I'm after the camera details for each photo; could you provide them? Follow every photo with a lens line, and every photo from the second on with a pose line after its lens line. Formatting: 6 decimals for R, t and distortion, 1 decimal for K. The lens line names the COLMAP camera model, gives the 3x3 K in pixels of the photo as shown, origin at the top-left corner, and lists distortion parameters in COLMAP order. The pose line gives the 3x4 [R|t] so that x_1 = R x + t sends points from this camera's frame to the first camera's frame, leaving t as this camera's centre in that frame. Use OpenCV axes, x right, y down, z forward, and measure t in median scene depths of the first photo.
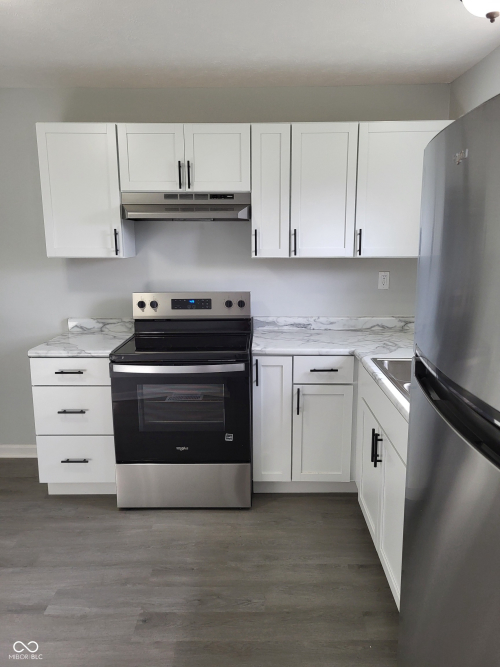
lens RADIAL K [[505.7, 0, 253.1], [0, 505.7, 331.9], [0, 0, 1]] dist [0.053571, -0.027608]
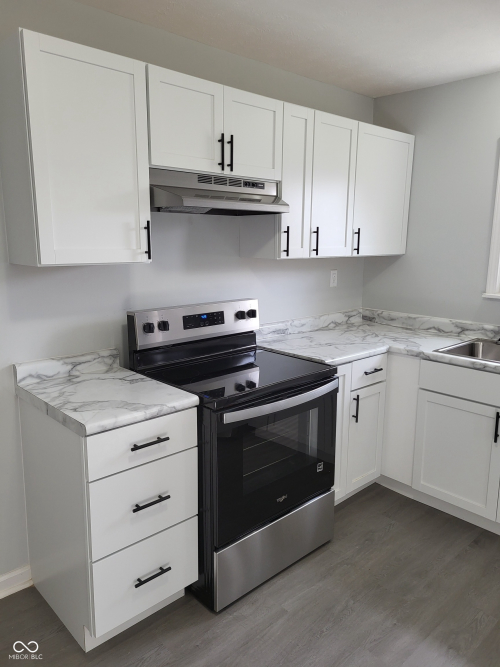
lens RADIAL K [[505.7, 0, 250.9], [0, 505.7, 335.6], [0, 0, 1]] dist [0.053571, -0.027608]
pose [[0.721294, -0.124151, 0.681412, -0.648184], [0.118590, 0.991413, 0.055102, -0.070336], [-0.682402, 0.041064, 0.729823, 0.412451]]
